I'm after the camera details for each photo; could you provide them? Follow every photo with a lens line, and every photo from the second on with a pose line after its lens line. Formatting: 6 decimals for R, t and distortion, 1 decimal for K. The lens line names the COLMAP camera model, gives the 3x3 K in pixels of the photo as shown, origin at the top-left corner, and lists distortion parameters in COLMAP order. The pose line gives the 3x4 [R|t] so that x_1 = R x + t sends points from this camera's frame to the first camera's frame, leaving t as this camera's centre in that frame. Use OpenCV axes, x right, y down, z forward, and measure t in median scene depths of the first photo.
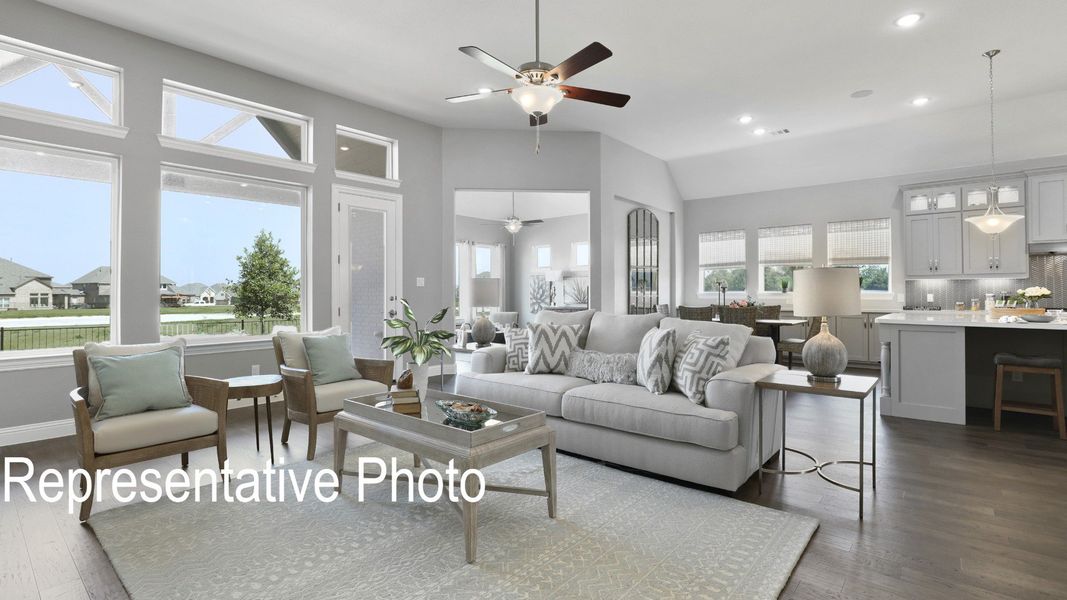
lens RADIAL K [[491.8, 0, 536.2], [0, 491.8, 287.1], [0, 0, 1]] dist [-0.022172, -0.000574]
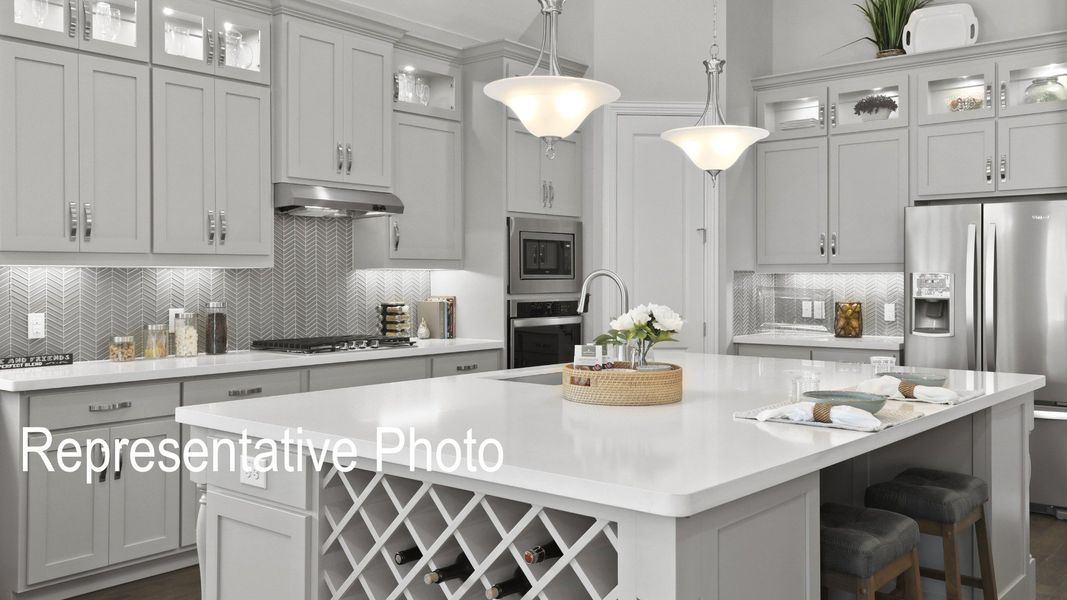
lens RADIAL K [[911.8, 0, 545.2], [0, 911.8, 275.7], [0, 0, 1]] dist [0.023022, -0.003386]
pose [[-0.006460, 0.004713, 0.999968, 0.220585], [-0.012956, 0.999905, -0.004796, -0.010781], [-0.999895, -0.012986, -0.006399, 0.659166]]
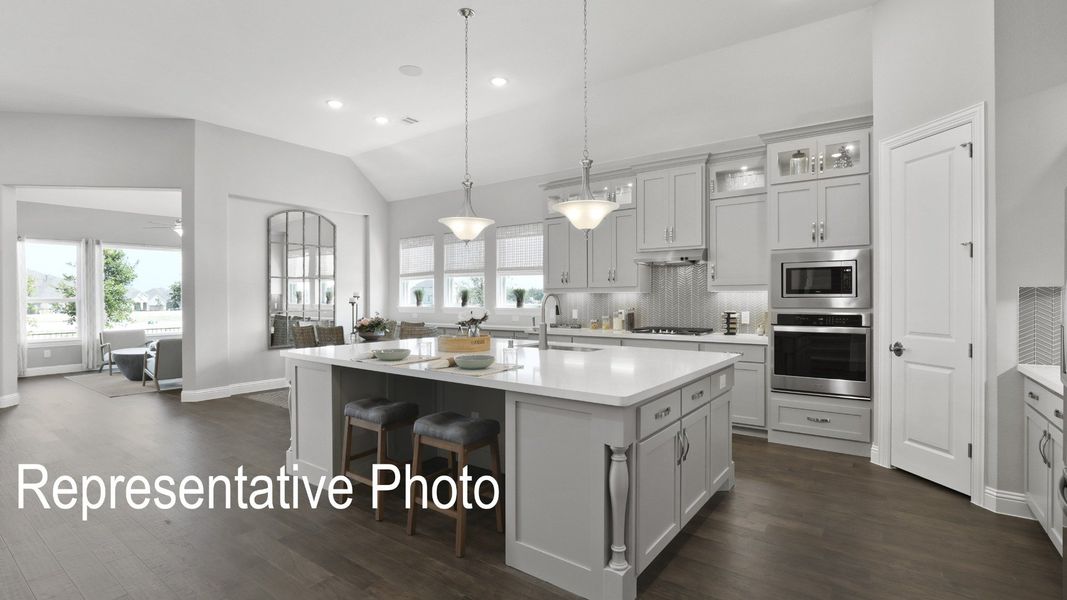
lens RADIAL K [[491.8, 0, 537.8], [0, 491.8, 300.2], [0, 0, 1]] dist [-0.022172, -0.000574]
pose [[0.997402, -0.002358, 0.071994, 0.660493], [0.001021, 0.999827, 0.018597, -0.018997], [-0.072025, -0.018476, 0.997232, 0.119234]]
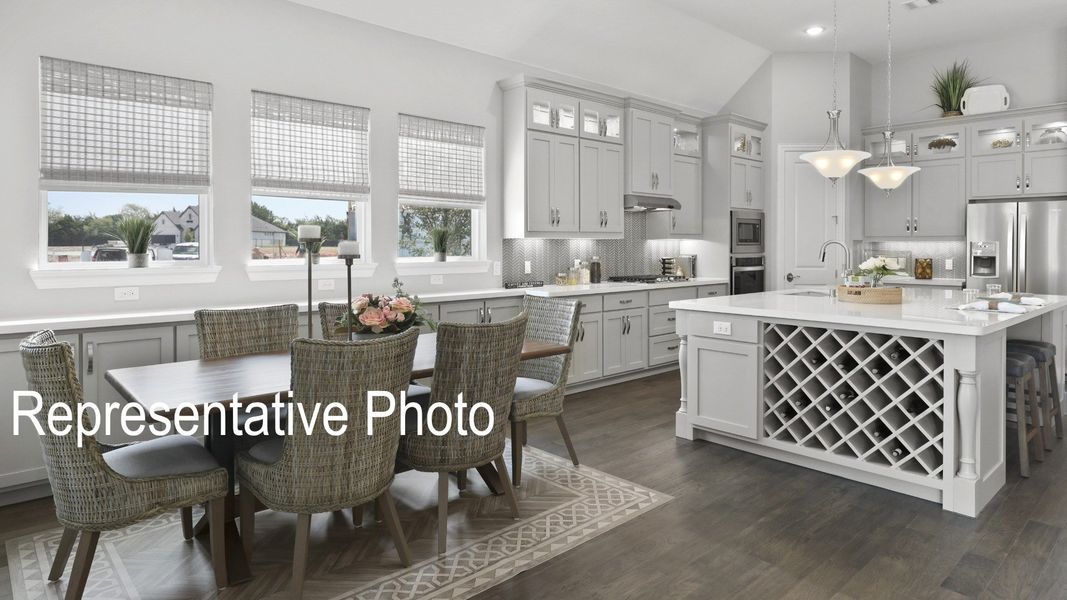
lens RADIAL K [[620.1, 0, 541.8], [0, 620.1, 246.6], [0, 0, 1]] dist [-0.009679, 0.002341]
pose [[0.122720, -0.001992, 0.992439, 0.016771], [-0.014481, 0.999888, 0.003798, -0.008081], [-0.992336, -0.014838, 0.122677, 0.854608]]
